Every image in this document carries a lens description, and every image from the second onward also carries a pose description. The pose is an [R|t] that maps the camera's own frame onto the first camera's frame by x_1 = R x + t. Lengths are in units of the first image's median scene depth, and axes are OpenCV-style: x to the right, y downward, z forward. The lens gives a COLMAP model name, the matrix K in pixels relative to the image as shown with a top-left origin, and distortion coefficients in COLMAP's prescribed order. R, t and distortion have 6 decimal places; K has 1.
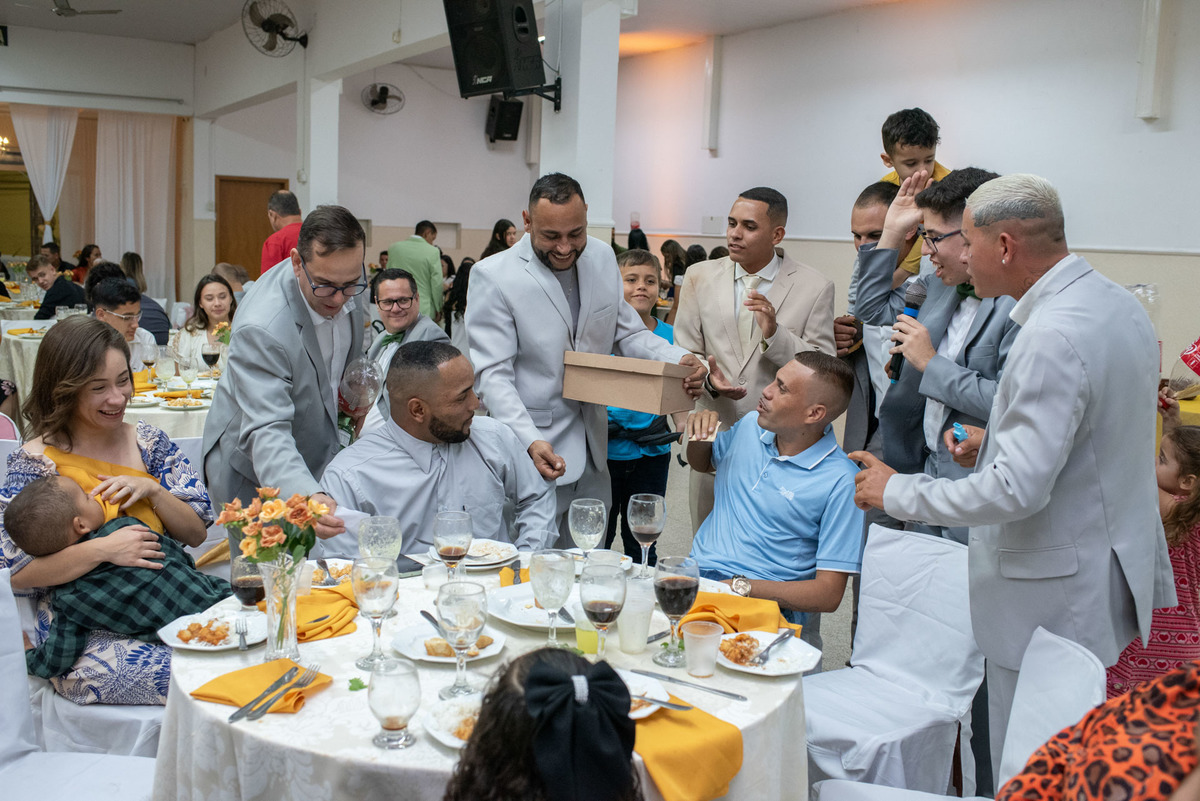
lens RADIAL K [[1196.5, 0, 598.2], [0, 1196.5, 398.2], [0, 0, 1]] dist [-0.046494, 0.000000]
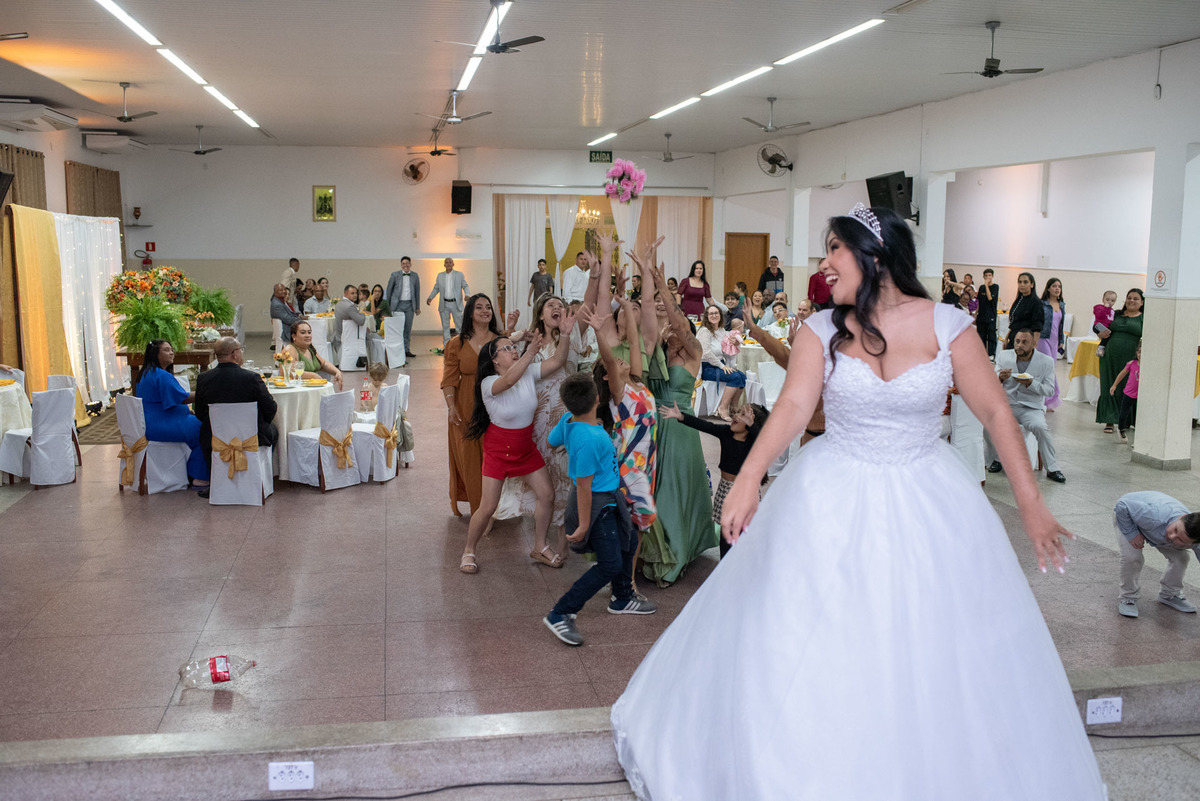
lens RADIAL K [[1196.5, 0, 599.2], [0, 1196.5, 398.6], [0, 0, 1]] dist [-0.046494, 0.000000]
pose [[0.937232, 0.019188, -0.348178, 0.096082], [-0.021124, 0.999775, -0.001764, 0.049270], [0.348066, 0.009008, 0.937427, -0.651939]]
